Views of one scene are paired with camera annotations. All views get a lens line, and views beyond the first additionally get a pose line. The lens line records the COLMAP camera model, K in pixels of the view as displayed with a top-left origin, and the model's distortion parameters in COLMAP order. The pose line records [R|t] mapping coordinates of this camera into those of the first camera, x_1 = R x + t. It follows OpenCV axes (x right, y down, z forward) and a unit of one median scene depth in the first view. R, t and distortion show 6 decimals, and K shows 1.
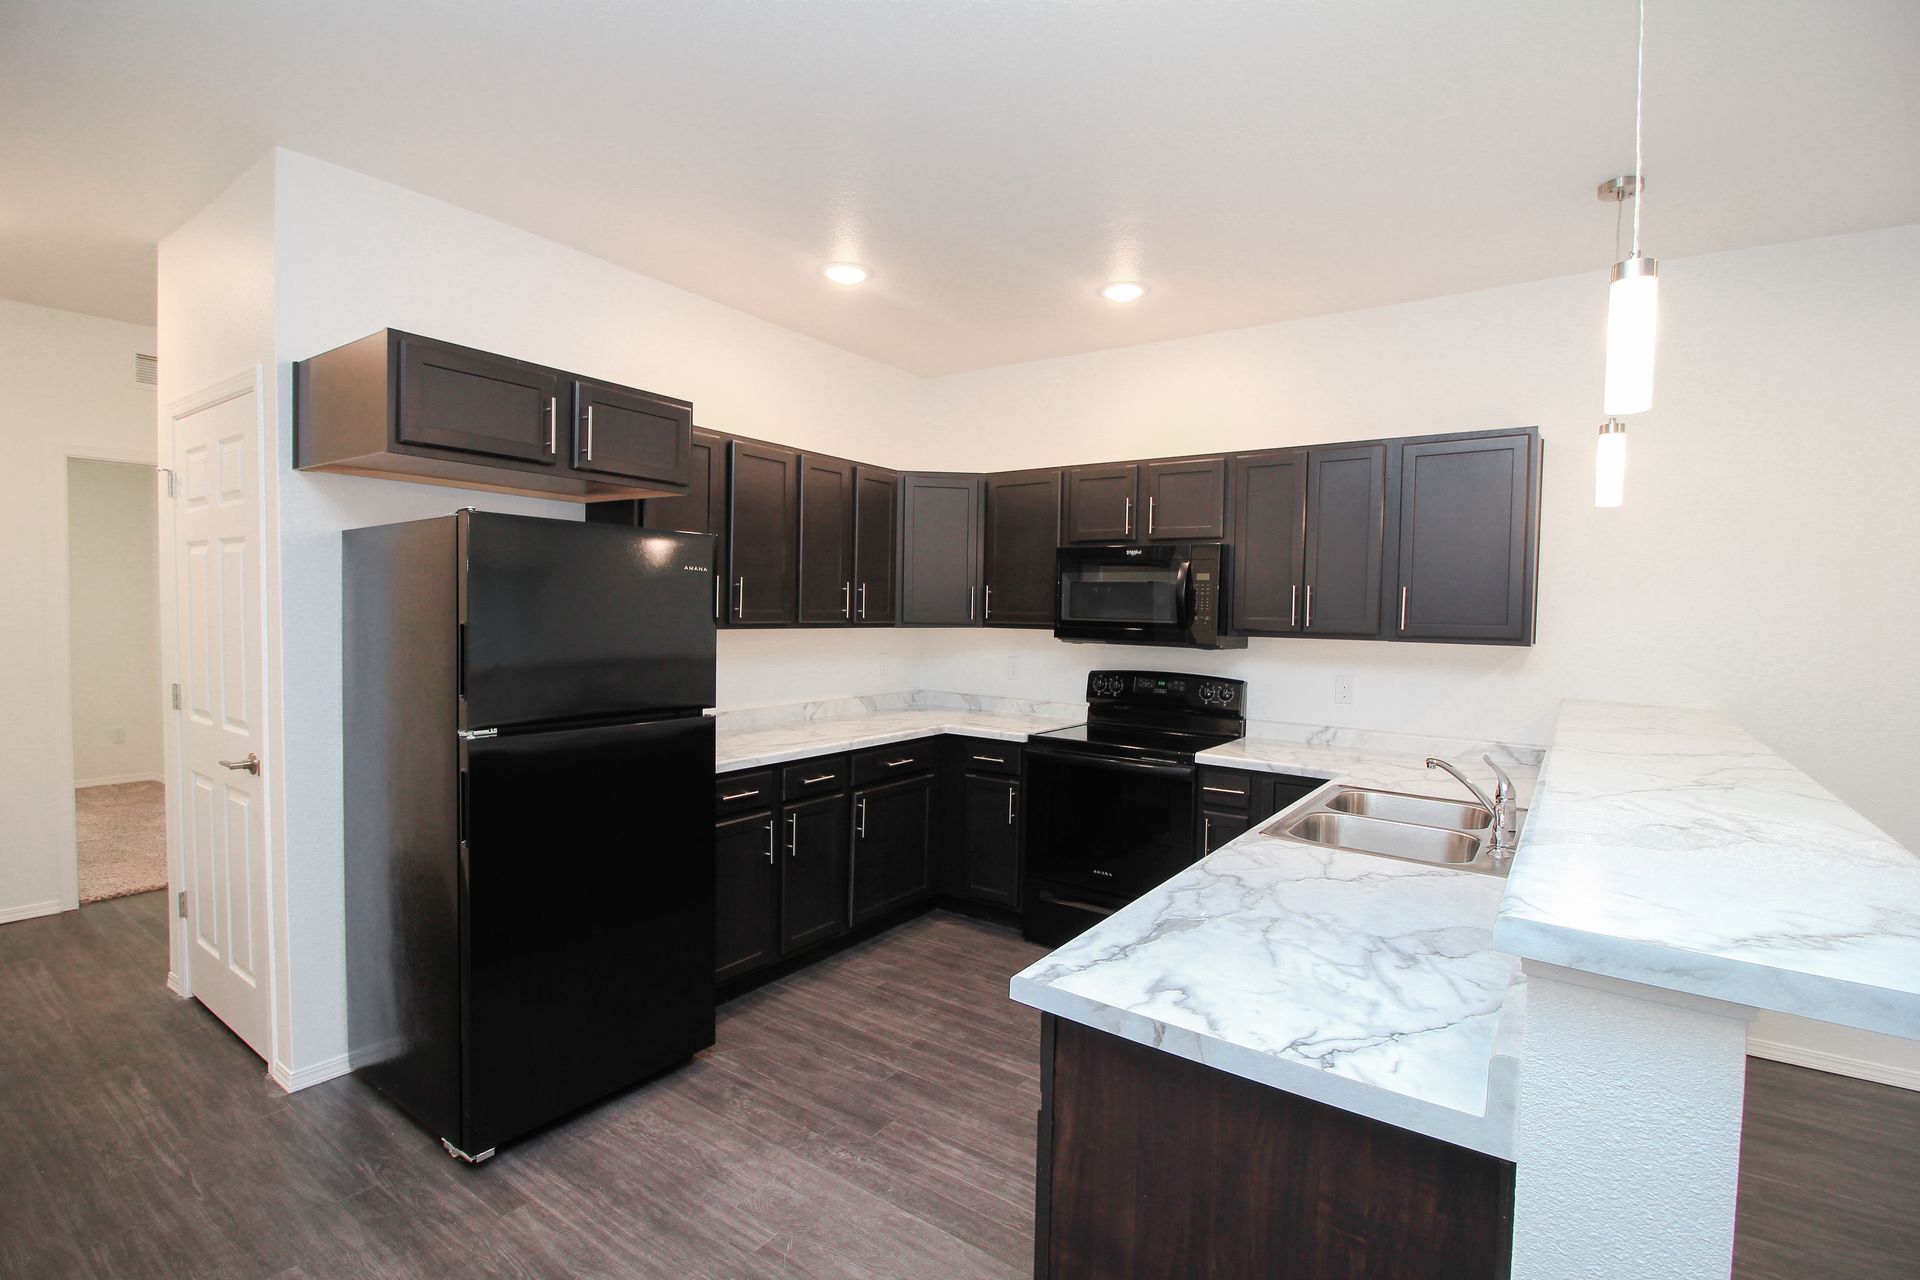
lens RADIAL K [[890.8, 0, 960.0], [0, 890.8, 640.0], [0, 0, 1]] dist [0.000760, -0.011806]
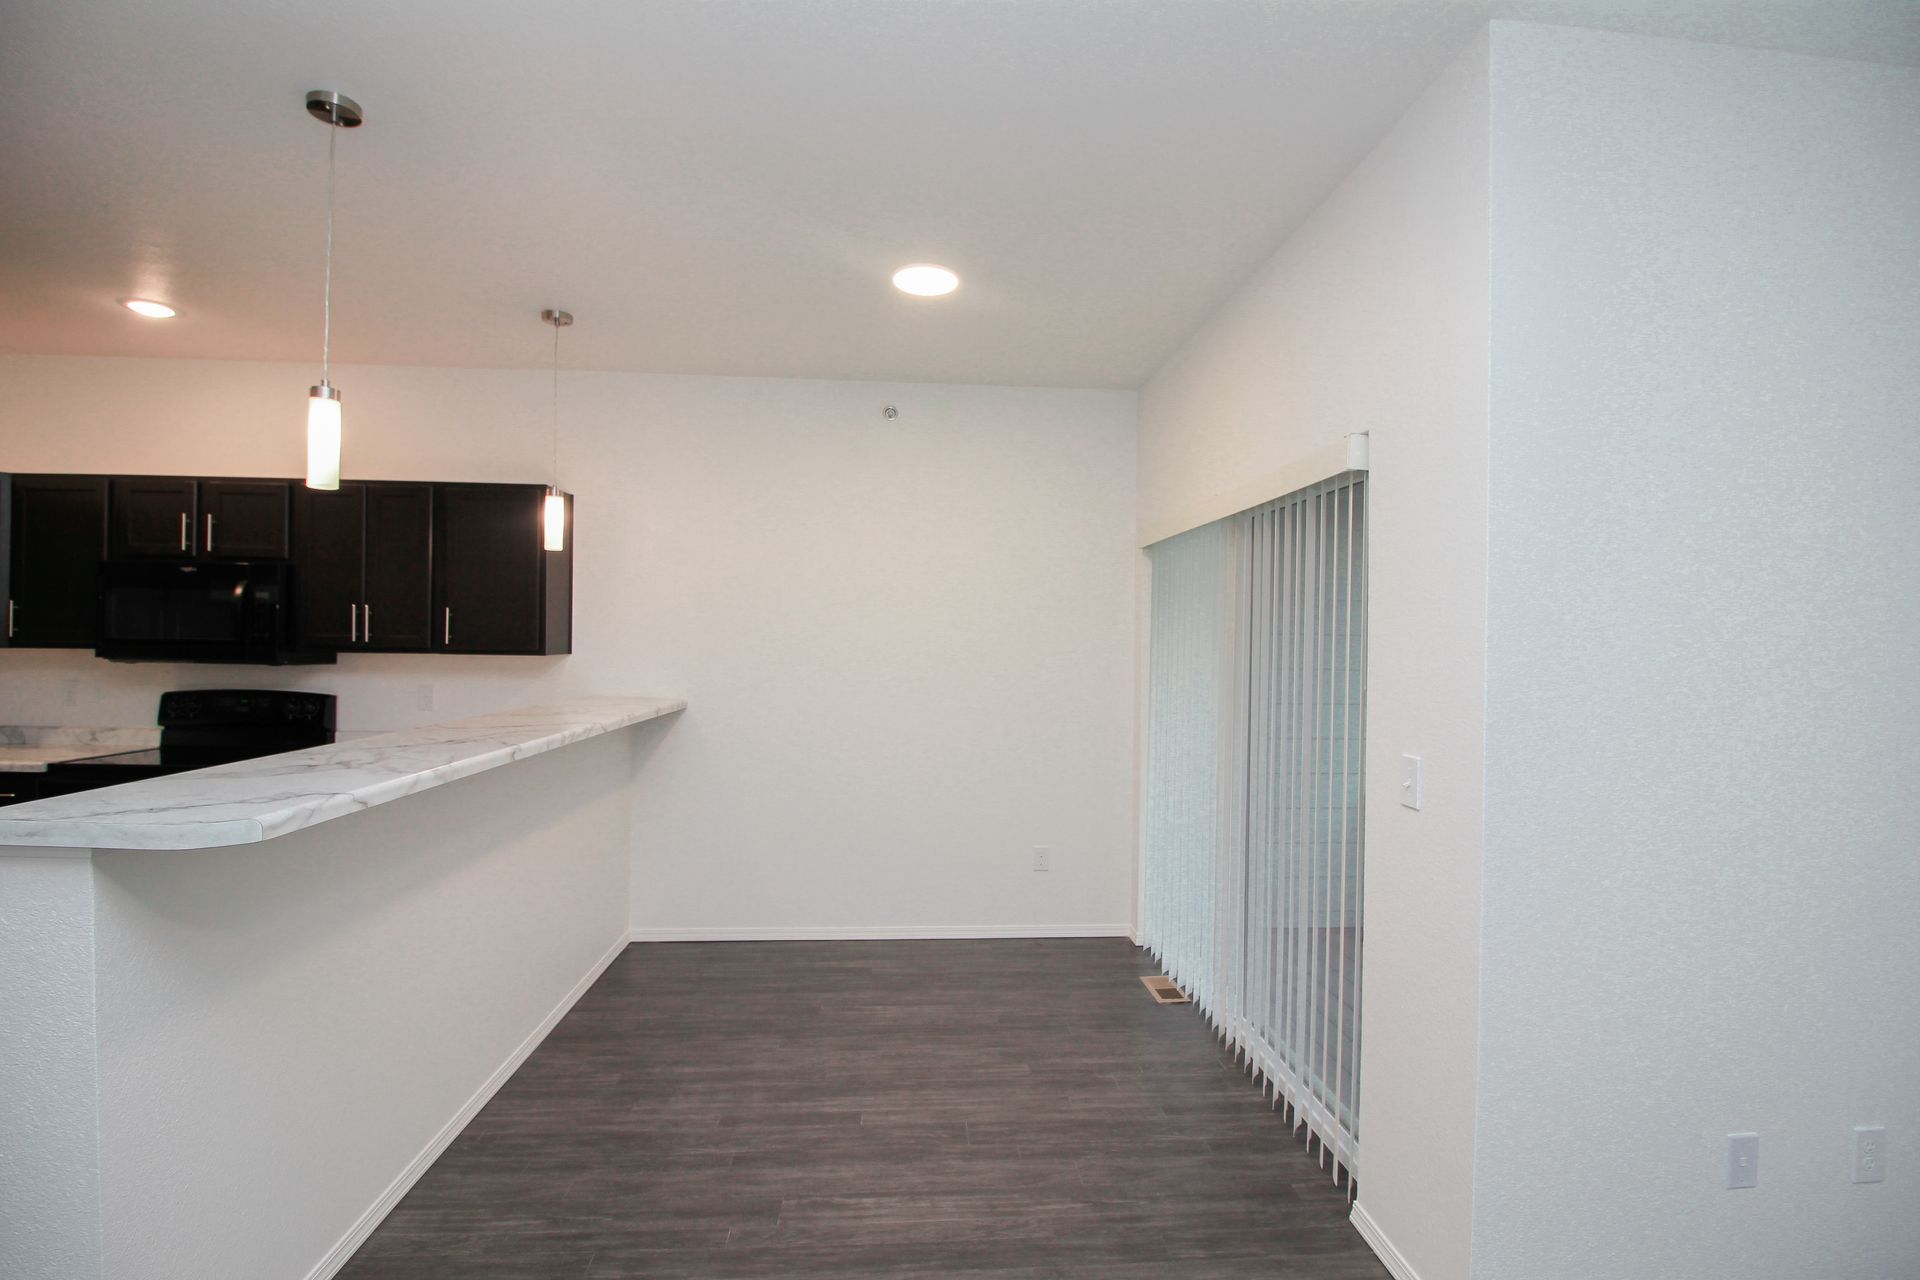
lens RADIAL K [[890.8, 0, 960.0], [0, 890.8, 640.0], [0, 0, 1]] dist [0.000760, -0.011806]
pose [[0.777819, -0.006965, 0.628450, 0.287023], [0.021650, 0.999642, -0.015717, 0.016814], [-0.628115, 0.025831, 0.777692, -0.355491]]
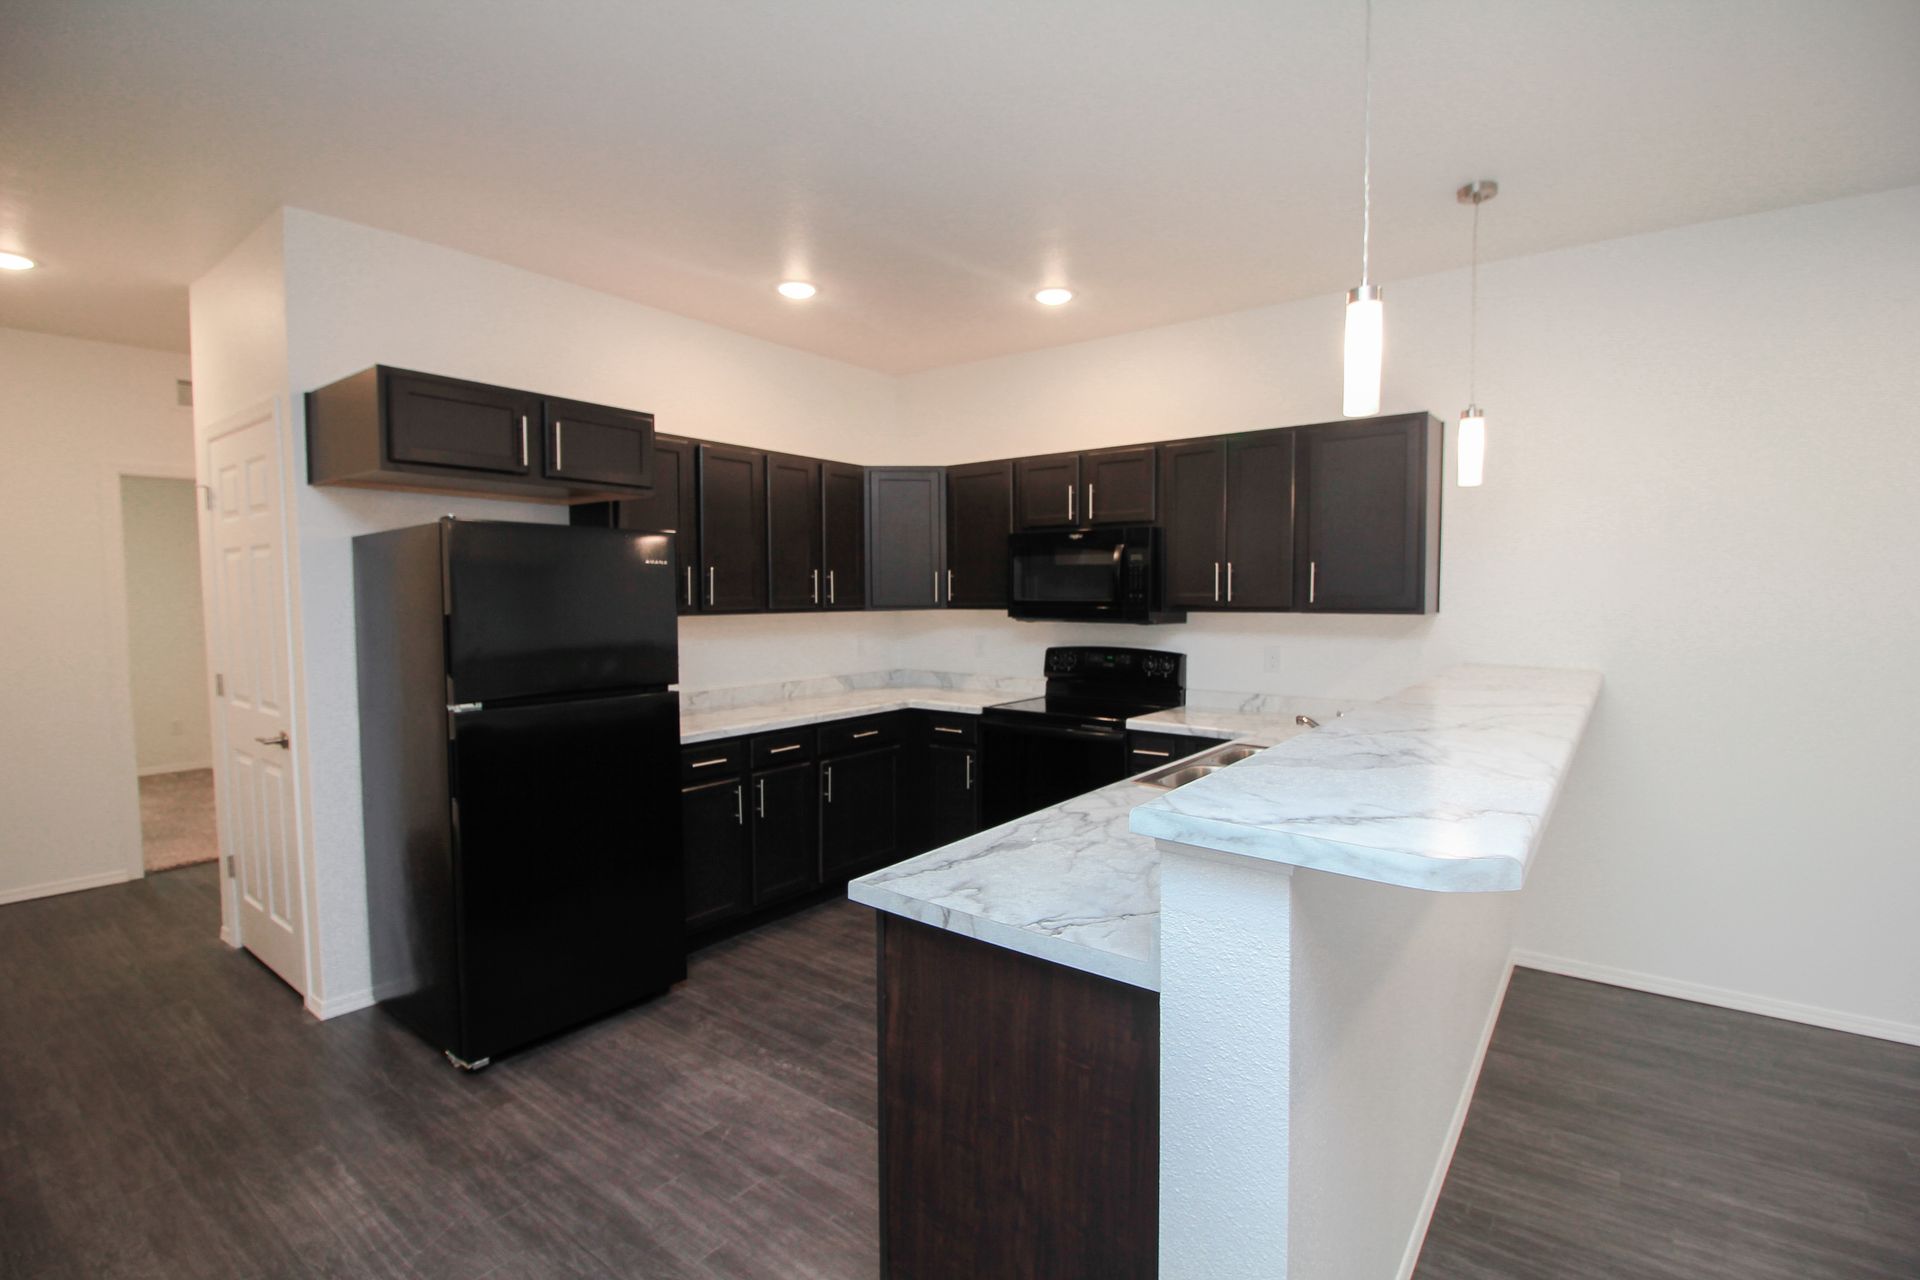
lens RADIAL K [[890.8, 0, 960.0], [0, 890.8, 640.0], [0, 0, 1]] dist [0.000760, -0.011806]
pose [[0.999064, -0.020708, -0.037970, 0.109917], [0.021355, 0.999632, 0.016733, 0.007106], [0.037610, -0.017528, 0.999139, -0.102710]]
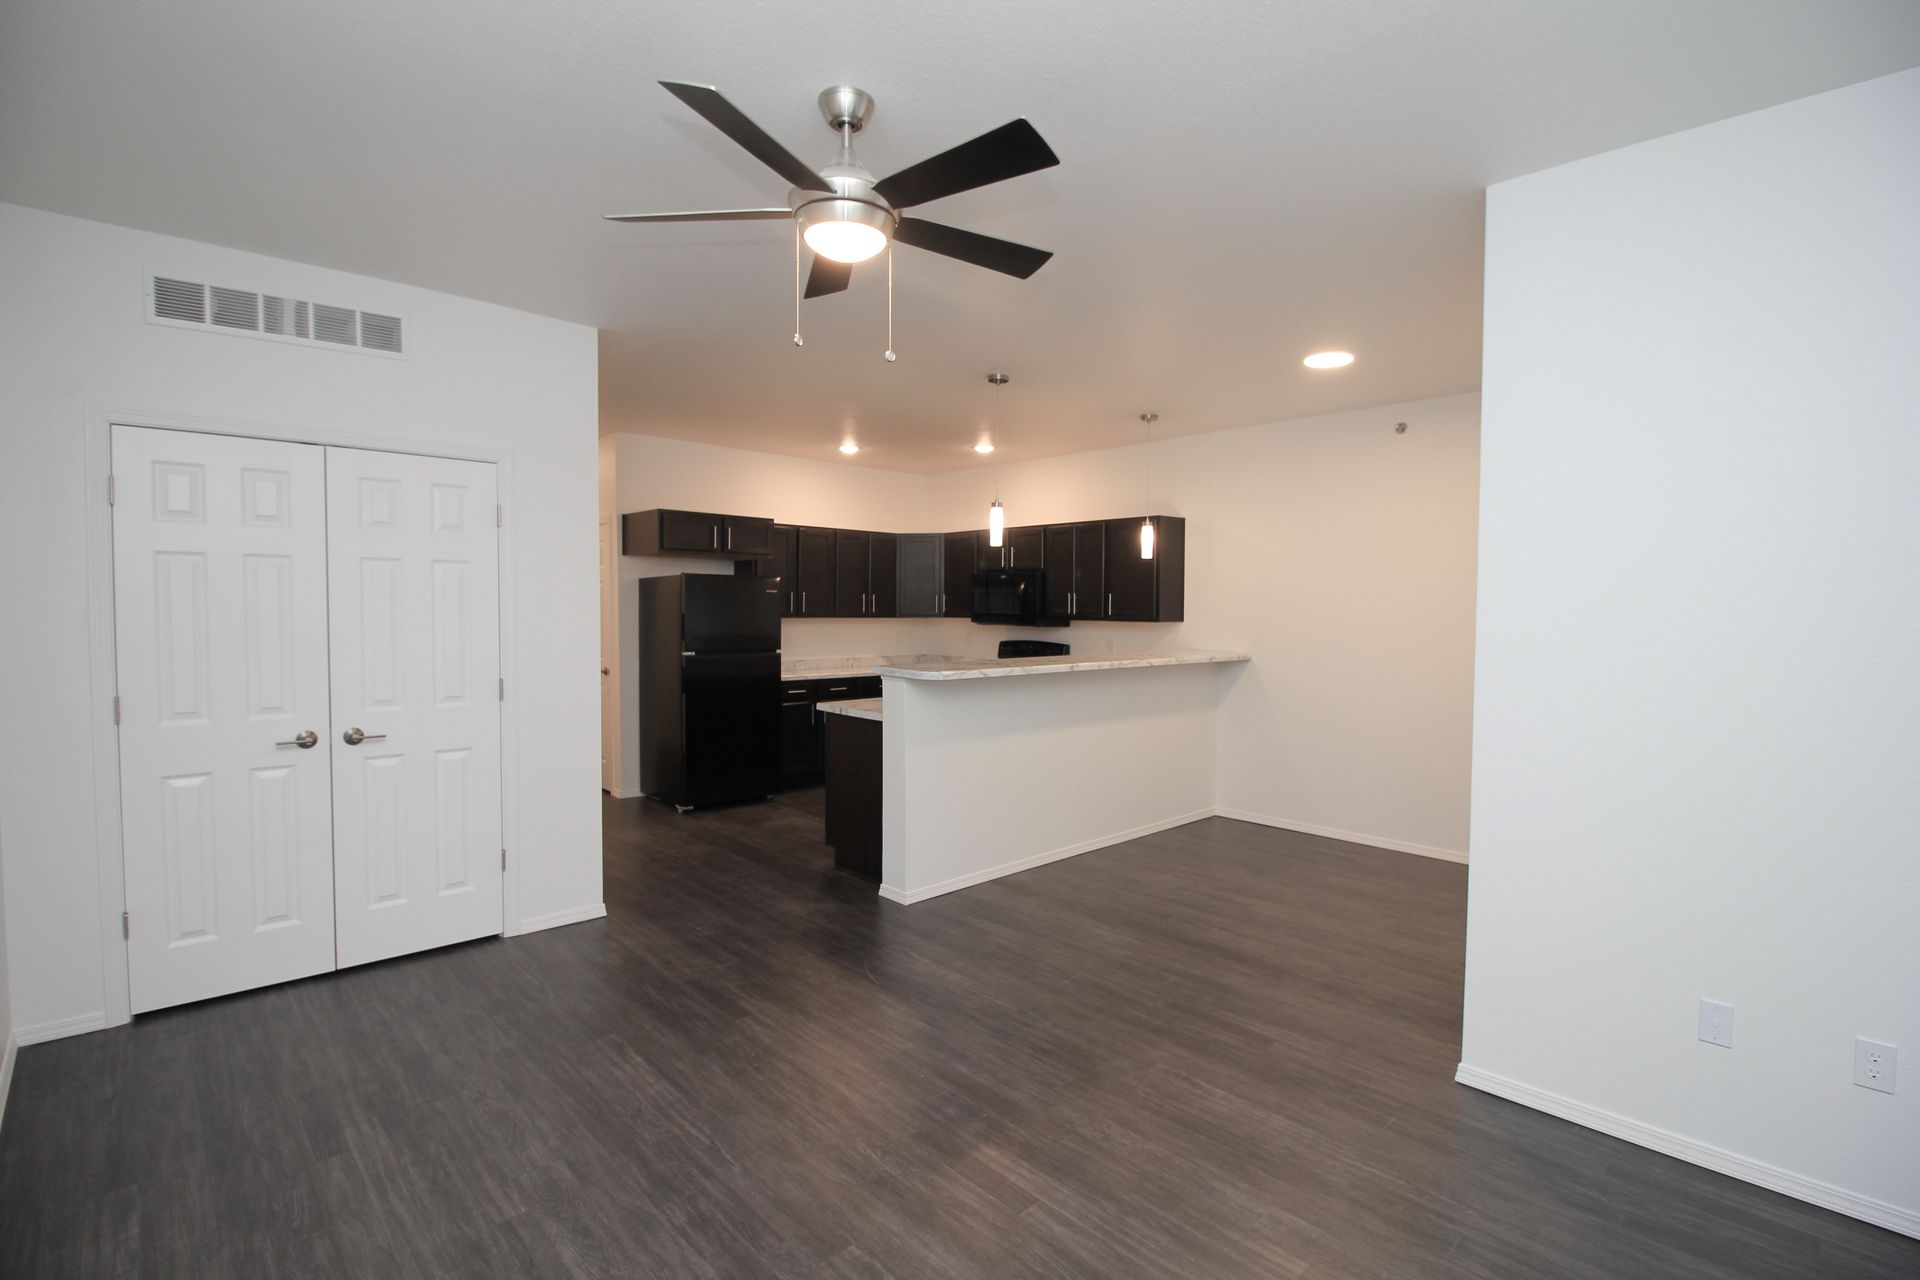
lens RADIAL K [[890.8, 0, 960.0], [0, 890.8, 640.0], [0, 0, 1]] dist [0.000760, -0.011806]
pose [[0.978413, -0.002583, -0.206645, 0.588124], [0.002526, 0.999997, -0.000538, 0.045130], [0.206645, 0.000004, 0.978416, -1.055642]]
